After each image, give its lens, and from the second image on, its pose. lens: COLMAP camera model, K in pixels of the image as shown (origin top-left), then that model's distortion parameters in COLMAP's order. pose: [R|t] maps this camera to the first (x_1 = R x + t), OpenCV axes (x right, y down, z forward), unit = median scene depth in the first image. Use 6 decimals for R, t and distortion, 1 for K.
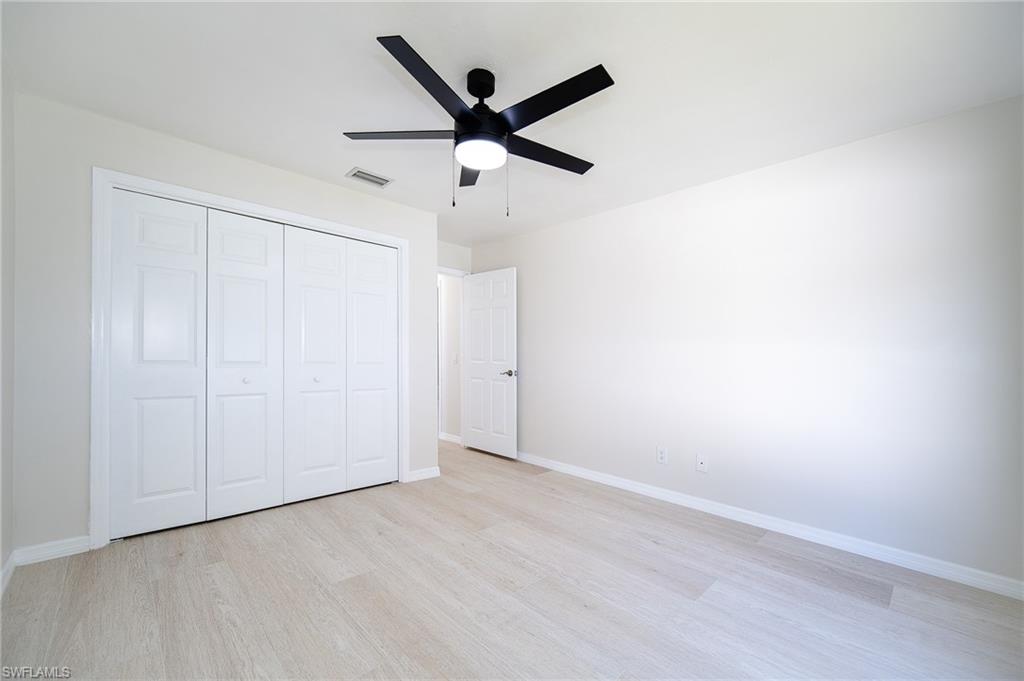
lens RADIAL K [[407.9, 0, 508.6], [0, 407.9, 347.6], [0, 0, 1]] dist [-0.000335, 0.000016]
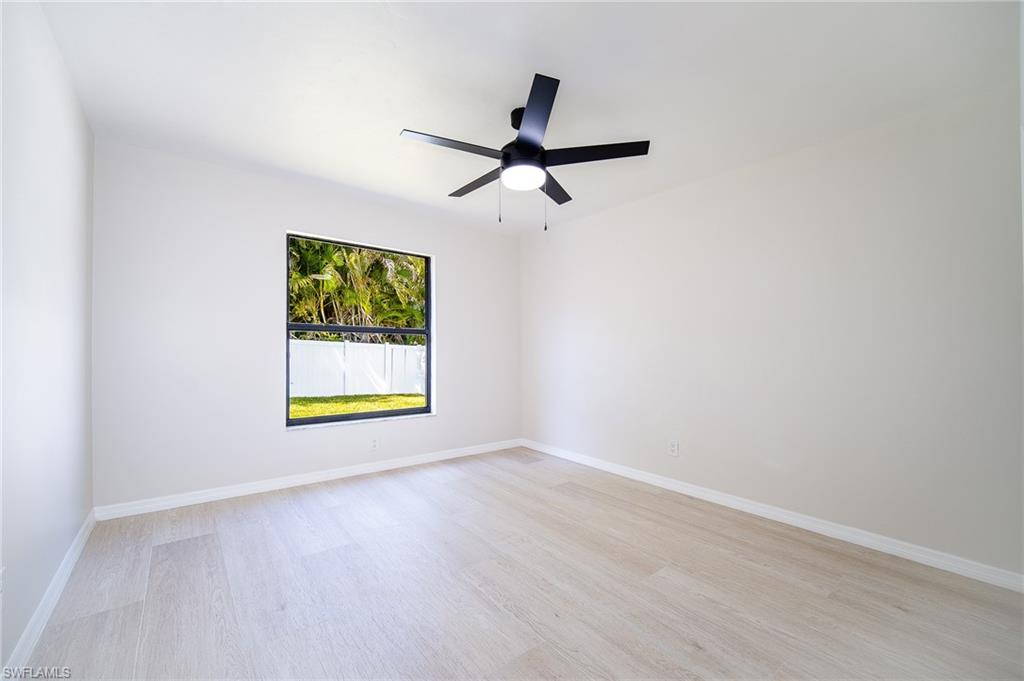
lens RADIAL K [[407.9, 0, 508.6], [0, 407.9, 347.6], [0, 0, 1]] dist [-0.000335, 0.000016]
pose [[-0.995067, -0.034898, 0.092868, -0.090068], [-0.037248, 0.999025, -0.023695, 0.039796], [-0.091951, -0.027037, -0.995396, 1.983007]]
